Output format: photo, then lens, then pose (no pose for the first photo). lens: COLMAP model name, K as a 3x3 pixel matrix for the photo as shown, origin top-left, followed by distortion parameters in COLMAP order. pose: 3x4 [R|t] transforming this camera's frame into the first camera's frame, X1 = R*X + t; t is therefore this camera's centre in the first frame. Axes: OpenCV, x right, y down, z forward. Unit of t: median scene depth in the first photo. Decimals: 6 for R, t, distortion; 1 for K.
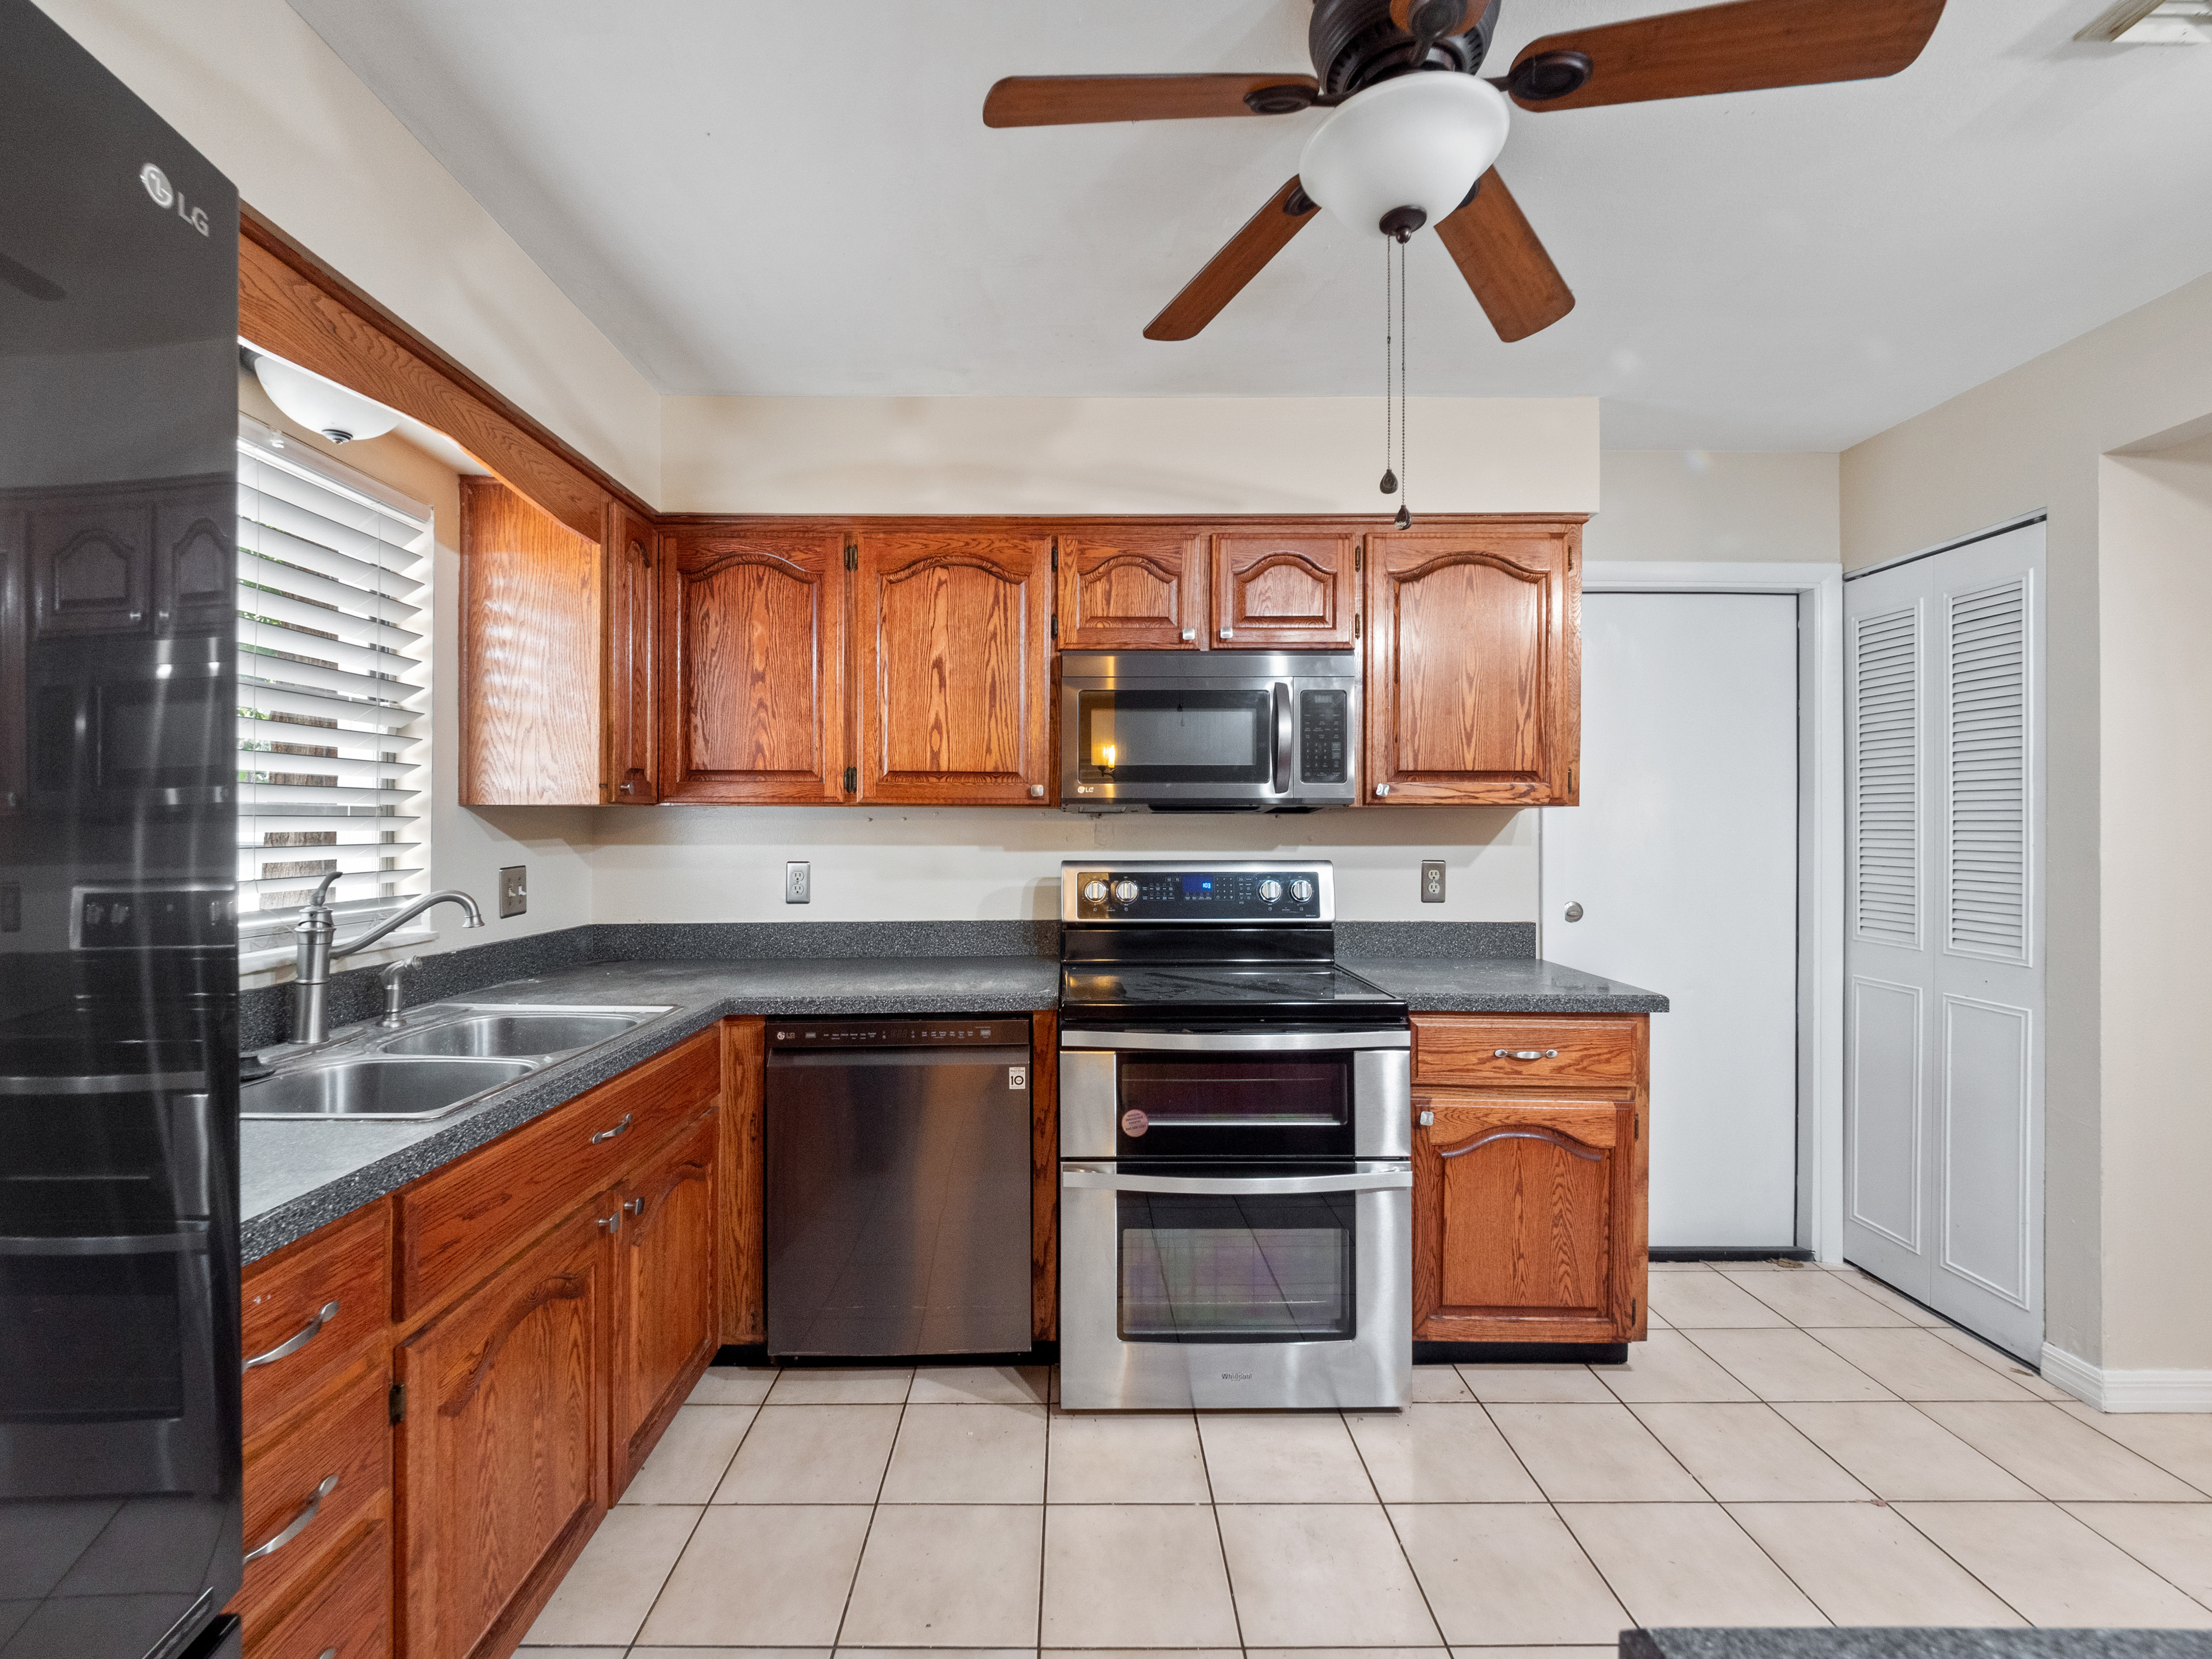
lens RADIAL K [[951.3, 0, 1089.3], [0, 951.3, 823.6], [0, 0, 1]] dist [-0.003140, -0.001579]
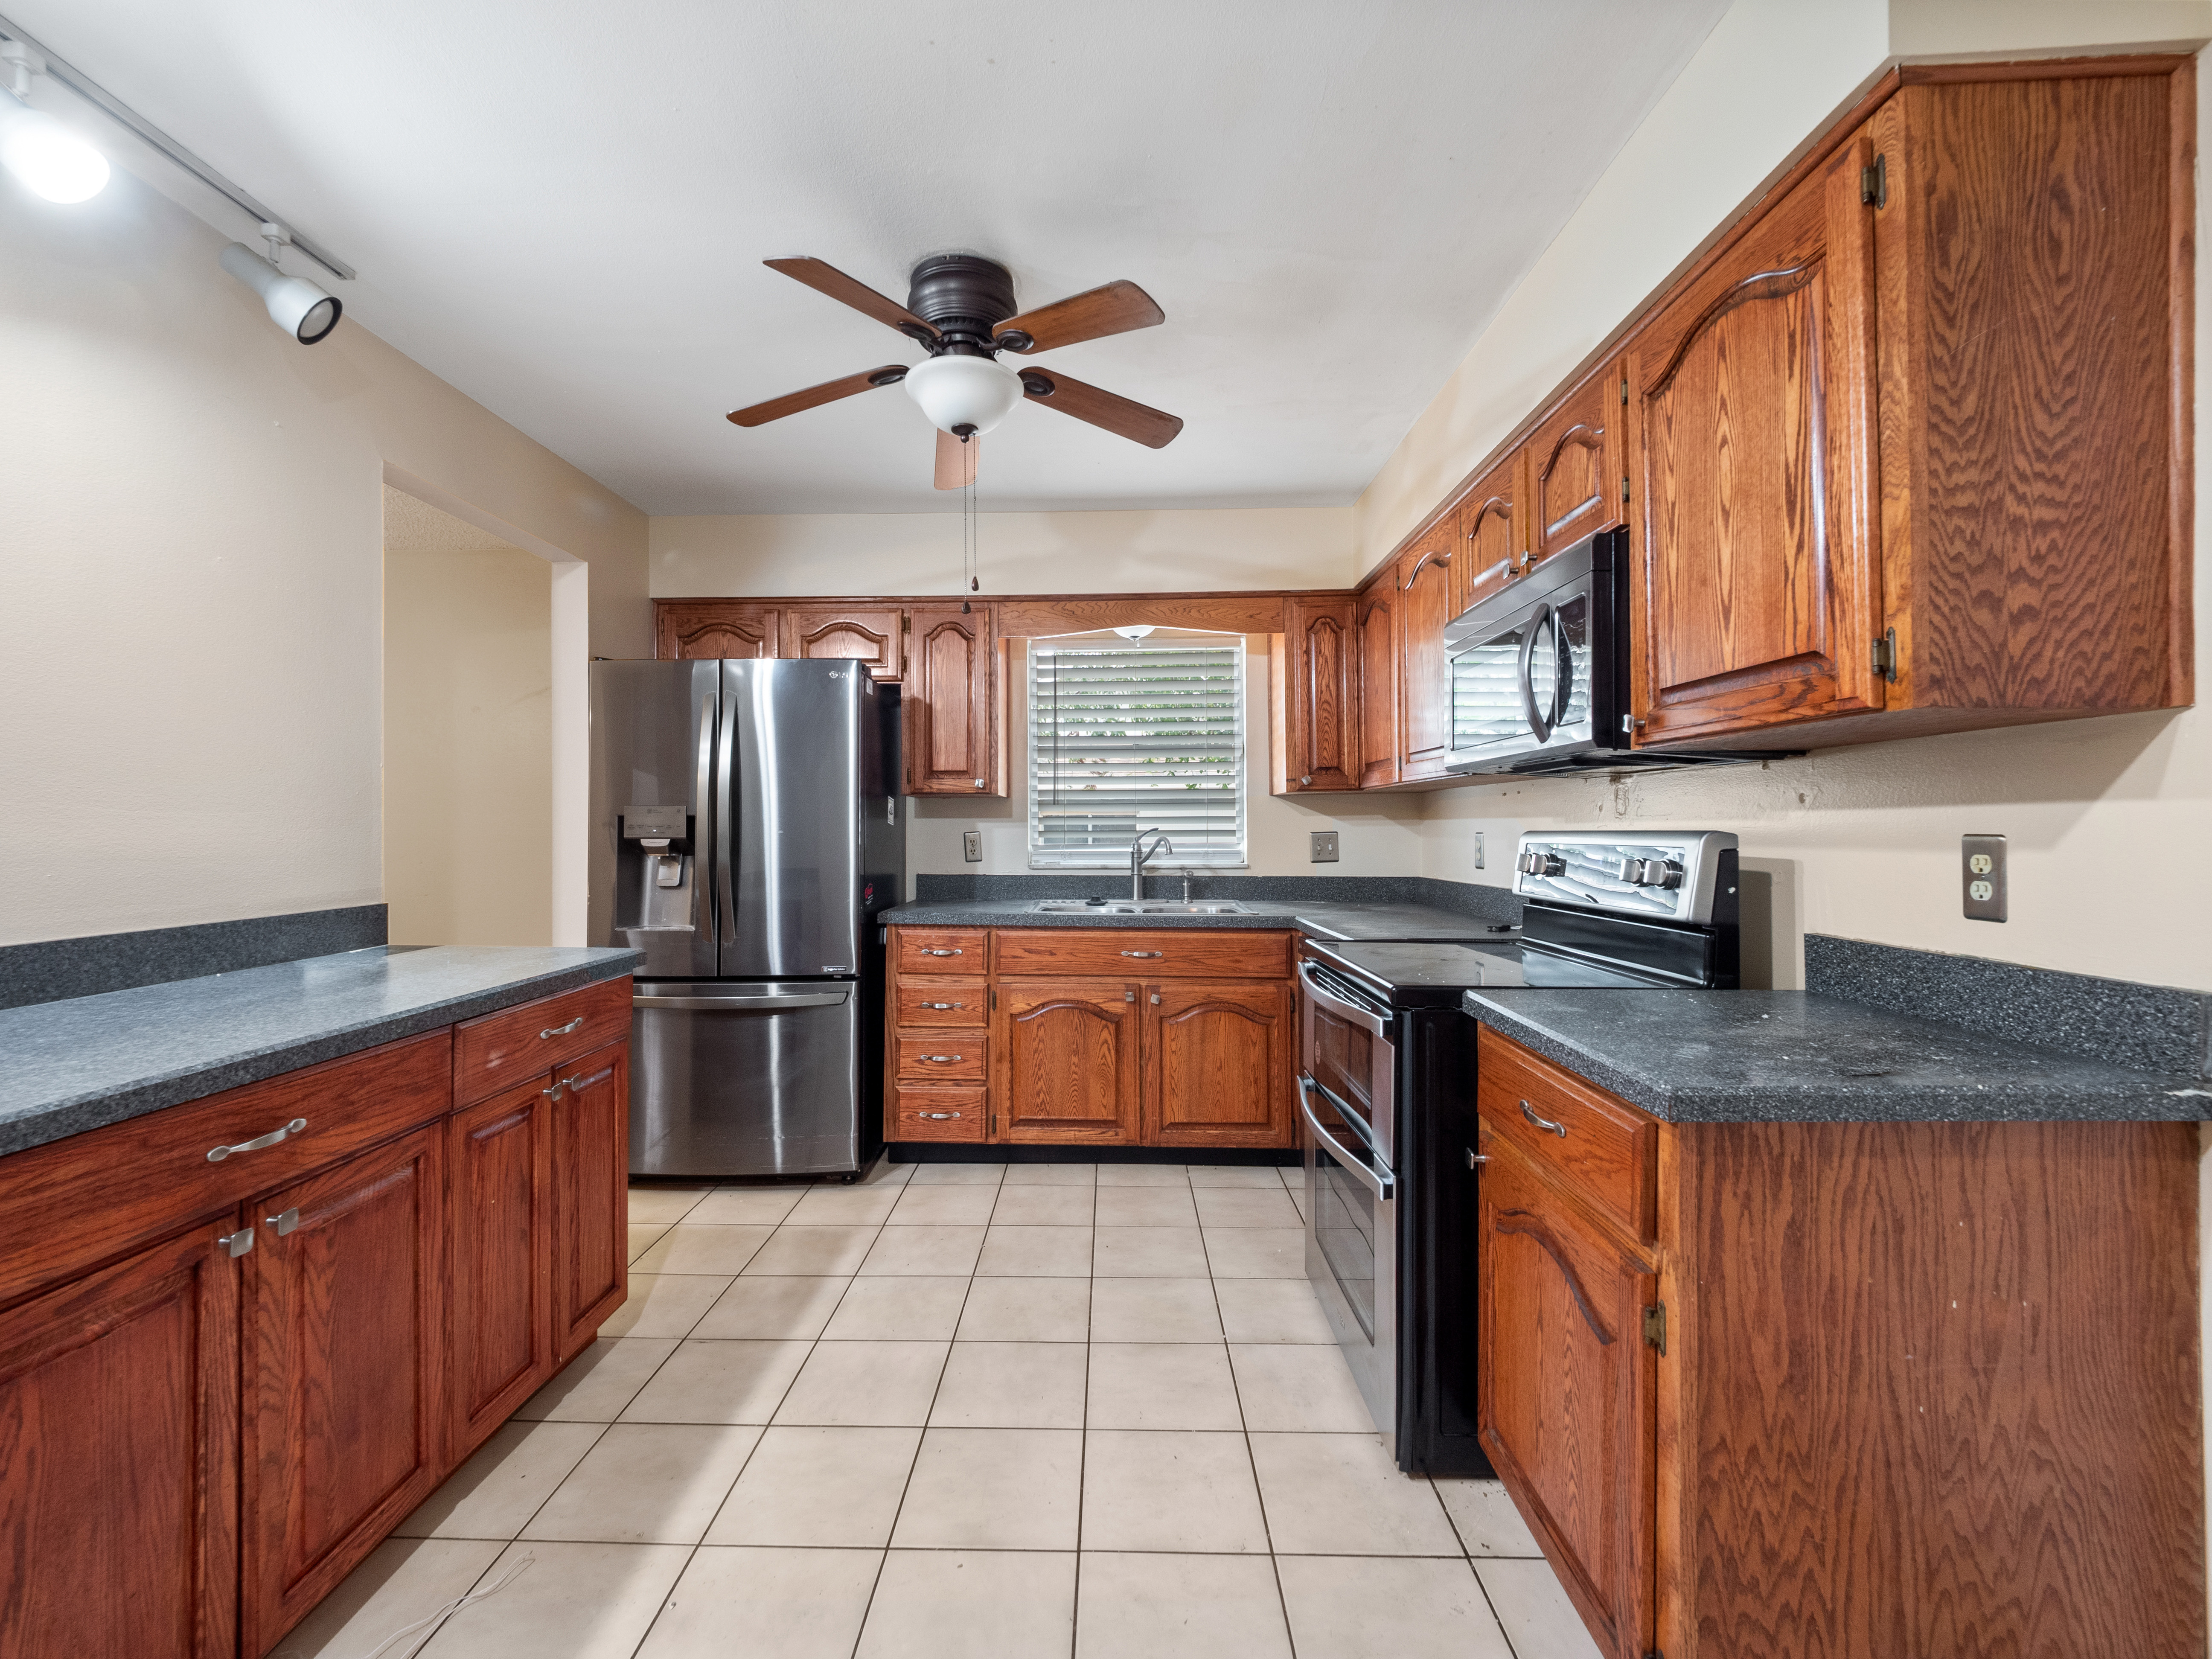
lens RADIAL K [[951.3, 0, 1089.6], [0, 951.3, 831.2], [0, 0, 1]] dist [-0.003140, -0.001579]
pose [[-0.037733, 0.002183, -0.999285, 0.990047], [0.008306, 0.999964, 0.001871, 0.036337], [0.999253, -0.008229, -0.037750, 0.632756]]
